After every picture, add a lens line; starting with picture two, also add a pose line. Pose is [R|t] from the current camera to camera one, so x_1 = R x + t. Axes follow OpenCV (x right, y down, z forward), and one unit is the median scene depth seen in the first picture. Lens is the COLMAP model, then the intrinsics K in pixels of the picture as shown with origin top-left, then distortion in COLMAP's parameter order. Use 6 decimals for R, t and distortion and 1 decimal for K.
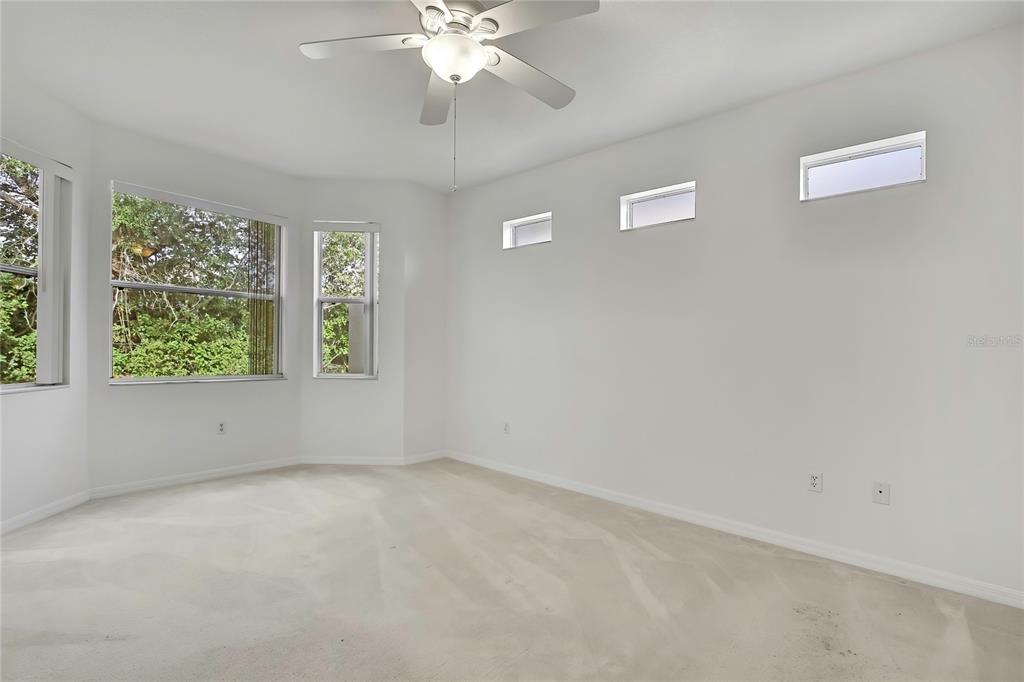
lens RADIAL K [[463.1, 0, 510.0], [0, 463.1, 350.5], [0, 0, 1]] dist [-0.014233, -0.000021]
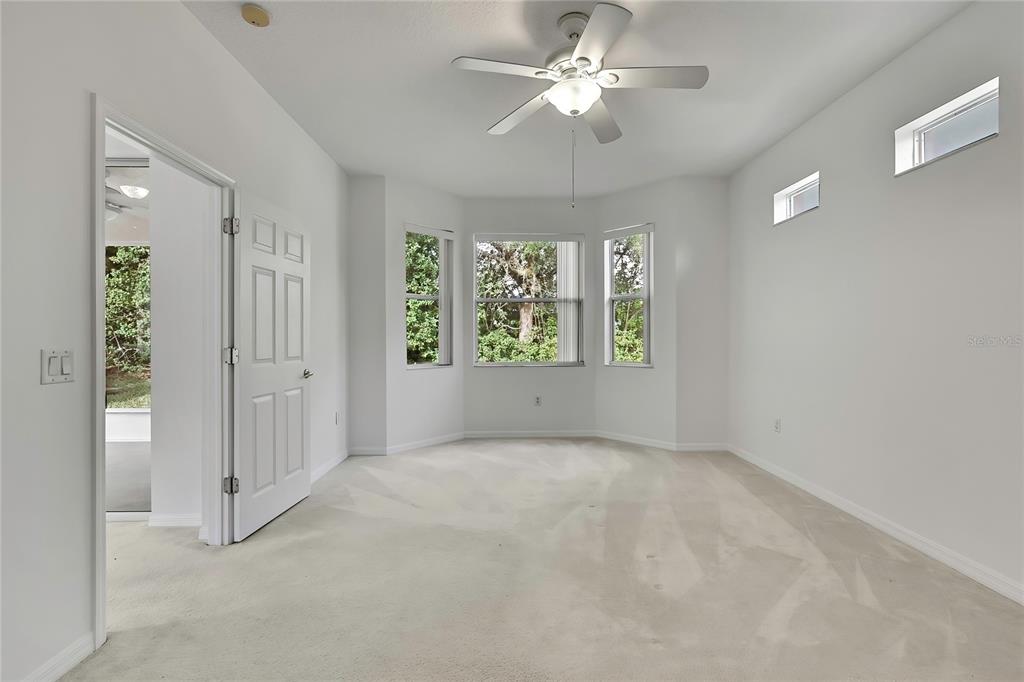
lens RADIAL K [[464.3, 0, 514.5], [0, 464.3, 343.3], [0, 0, 1]] dist [-0.011832, 0.000602]
pose [[0.681340, -0.014112, -0.731831, 0.340899], [0.014563, 0.999878, -0.005722, 0.007788], [0.731822, -0.006759, 0.681462, 0.031018]]
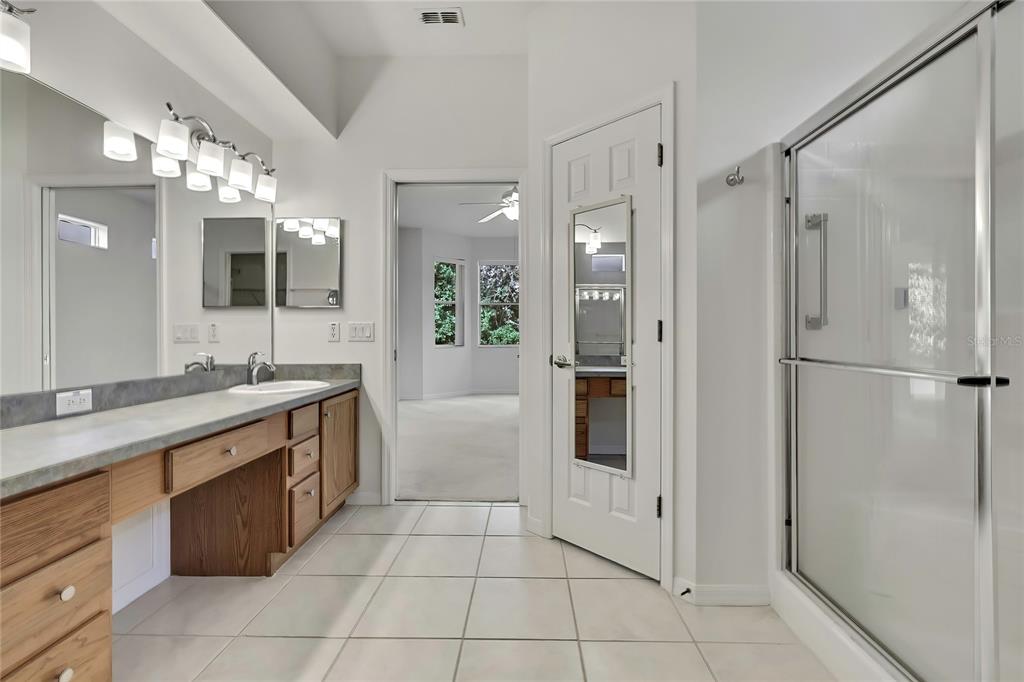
lens RADIAL K [[458.7, 0, 512.0], [0, 458.7, 341.0], [0, 0, 1]] dist [-0.013187, -0.000132]
pose [[0.644995, -0.015929, -0.764021, 0.984940], [0.016027, 0.999845, -0.007315, 0.059909], [0.764019, -0.007527, 0.645150, -0.373362]]
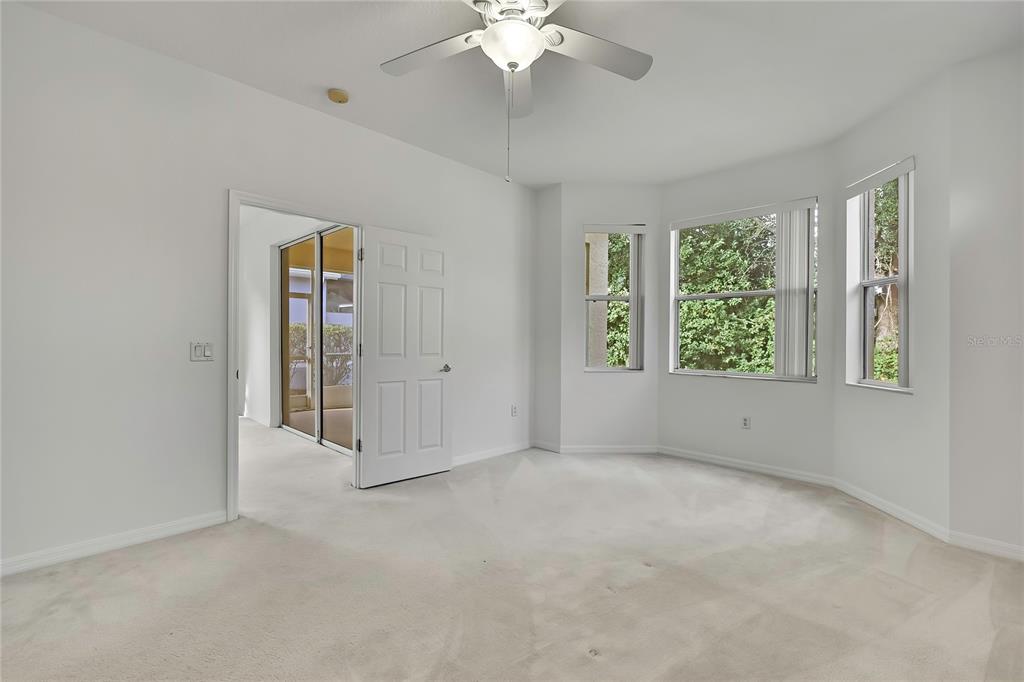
lens RADIAL K [[445.1, 0, 510.0], [0, 445.1, 342.5], [0, 0, 1]] dist [-0.012476, 0.000099]
pose [[-0.054473, -0.015508, -0.998395, 0.435663], [-0.013868, 0.999795, -0.014773, 0.009667], [0.998419, 0.013041, -0.054677, 0.550562]]
